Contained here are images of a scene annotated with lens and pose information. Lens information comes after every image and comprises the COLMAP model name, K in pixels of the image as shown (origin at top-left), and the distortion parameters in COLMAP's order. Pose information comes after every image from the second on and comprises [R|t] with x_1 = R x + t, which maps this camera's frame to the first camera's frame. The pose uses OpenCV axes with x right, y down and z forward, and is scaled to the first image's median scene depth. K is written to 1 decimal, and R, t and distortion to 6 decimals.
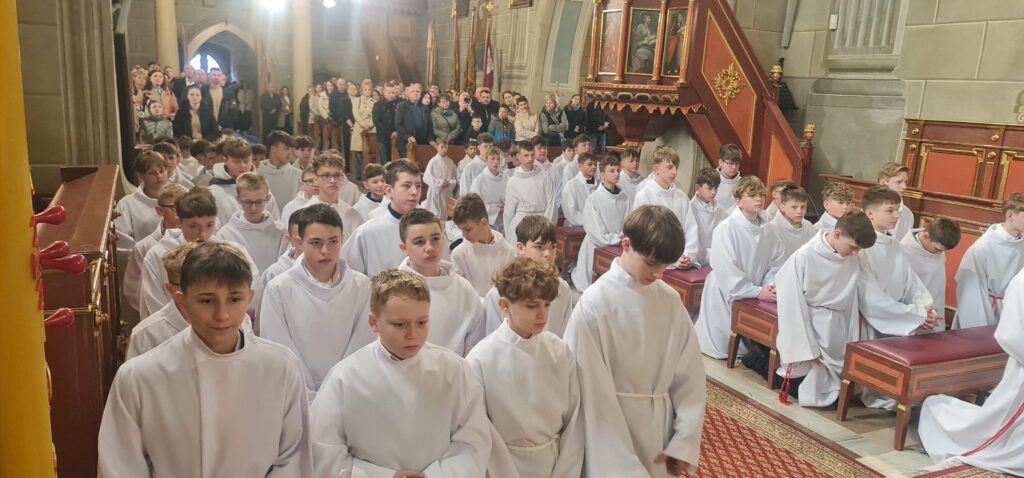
lens RADIAL K [[754.0, 0, 522.0], [0, 754.0, 235.6], [0, 0, 1]] dist [0.060494, -0.042548]
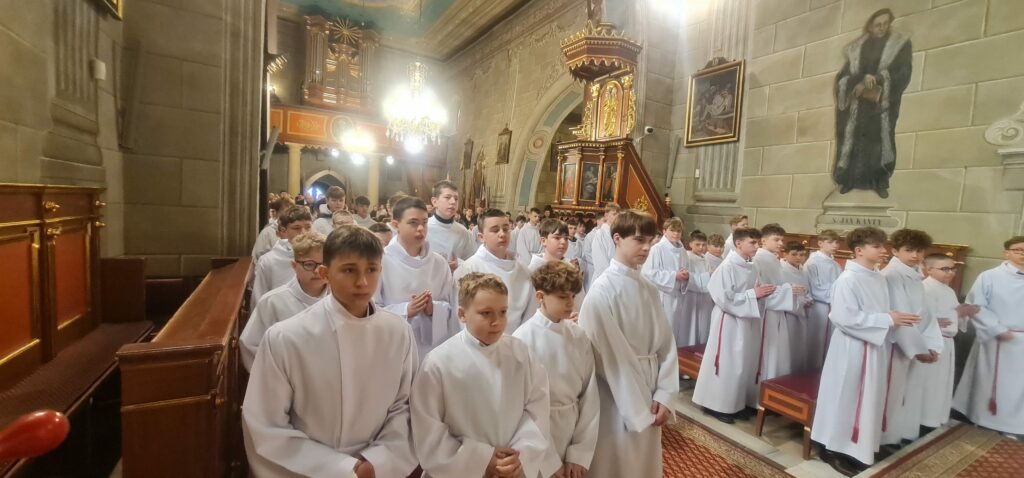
lens RADIAL K [[416.5, 0, 522.1], [0, 416.5, 237.8], [0, 0, 1]] dist [-0.006355, 0.003245]
pose [[0.996964, 0.010134, 0.077202, -0.057673], [-0.000485, 0.992282, -0.123997, -0.020020], [-0.077862, 0.123583, 0.989275, 0.122421]]
